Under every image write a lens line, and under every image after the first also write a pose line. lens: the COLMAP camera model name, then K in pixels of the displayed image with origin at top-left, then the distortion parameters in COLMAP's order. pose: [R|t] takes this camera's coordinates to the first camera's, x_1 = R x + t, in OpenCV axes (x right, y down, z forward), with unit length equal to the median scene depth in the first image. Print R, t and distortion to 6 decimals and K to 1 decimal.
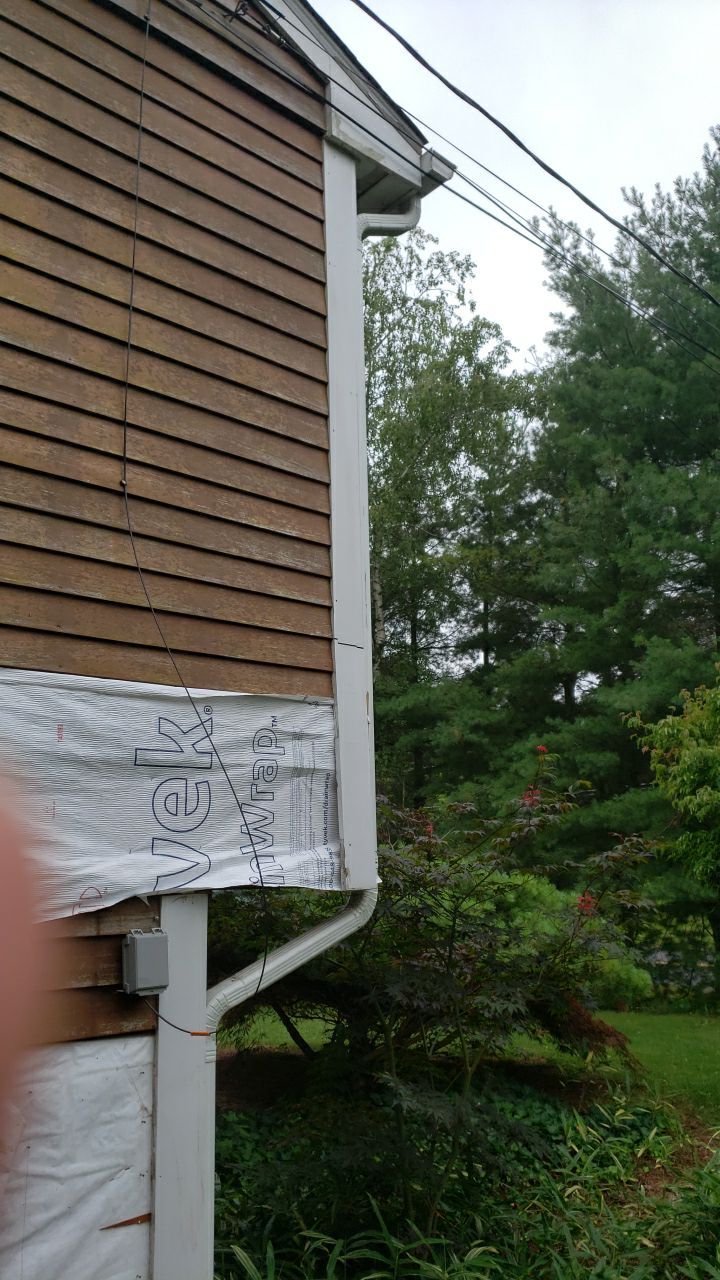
lens RADIAL K [[1016.6, 0, 360.9], [0, 1016.6, 645.0], [0, 0, 1]] dist [0.077318, -0.118336]
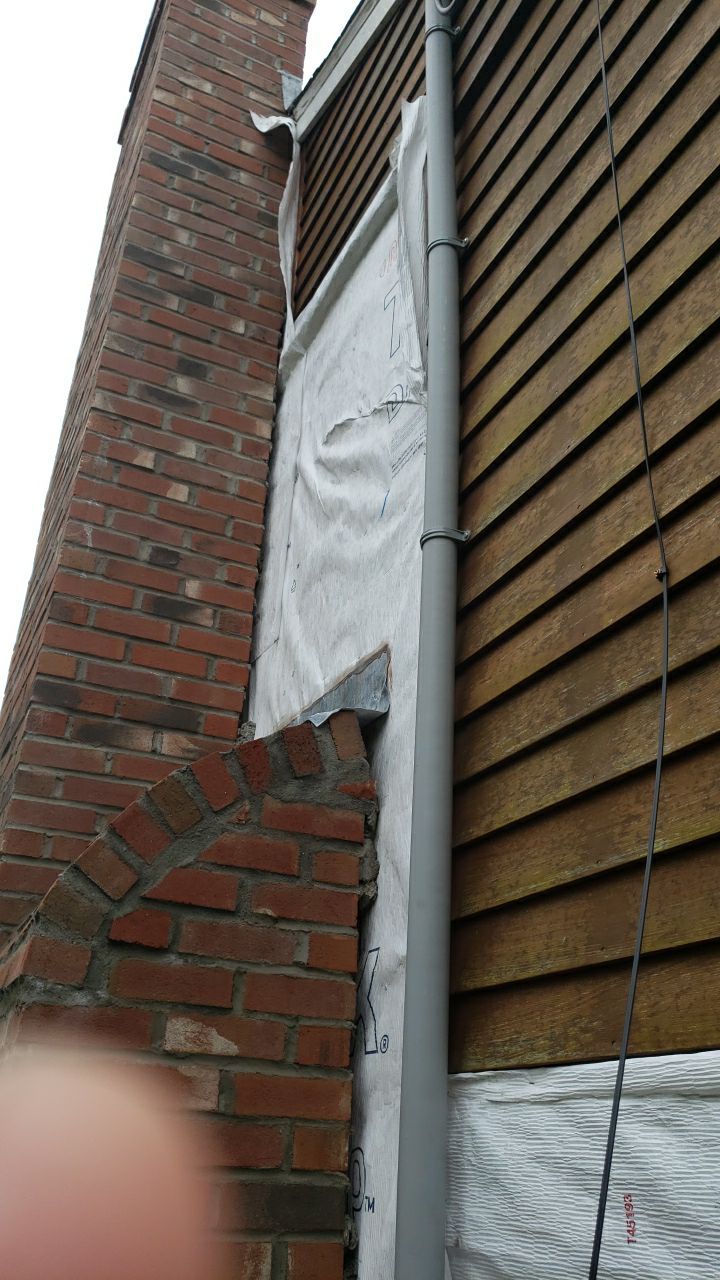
lens RADIAL K [[1016.6, 0, 360.9], [0, 1016.6, 645.0], [0, 0, 1]] dist [0.077318, -0.118336]
pose [[-0.275602, -0.440157, -0.854579, 0.160400], [0.134412, 0.862629, -0.487651, 0.063849], [0.951828, -0.249263, -0.178580, 0.879663]]
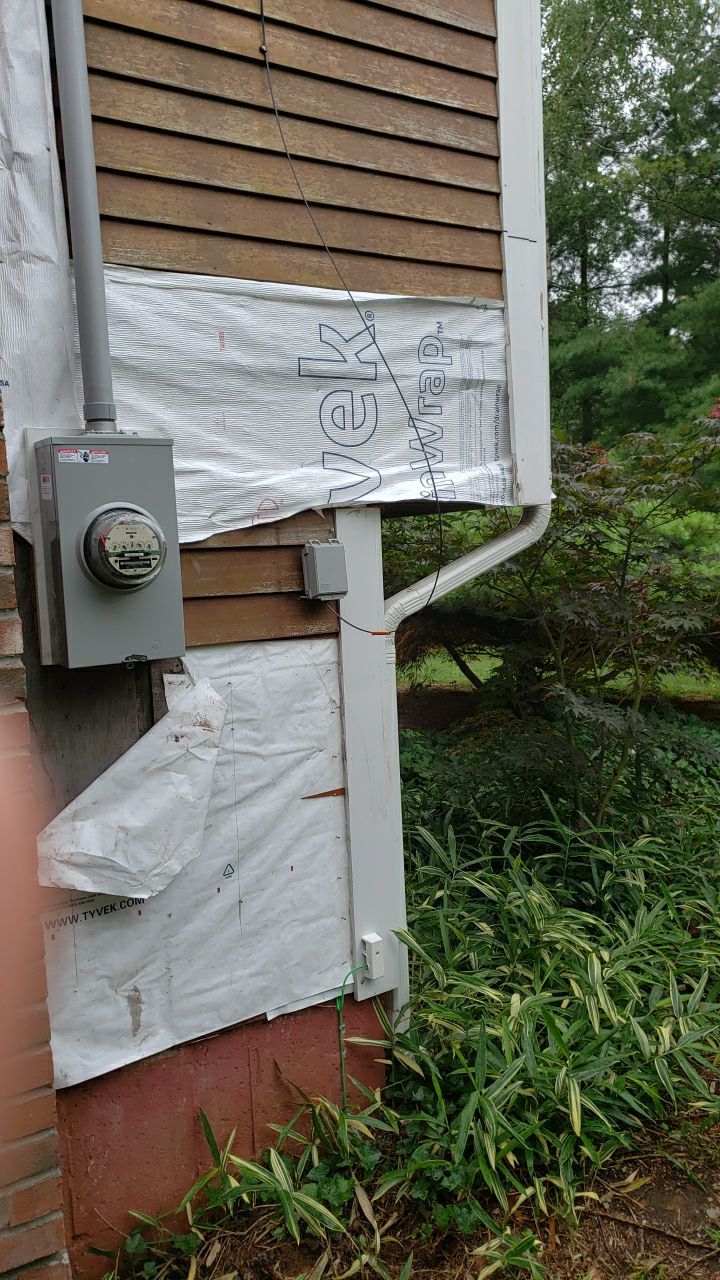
lens RADIAL K [[1016.6, 0, 360.9], [0, 1016.6, 645.0], [0, 0, 1]] dist [0.077318, -0.118336]
pose [[0.987664, -0.007859, -0.156391, -0.011897], [0.054836, 0.952857, 0.298425, 0.066441], [0.146673, -0.303319, 0.941533, 0.013568]]
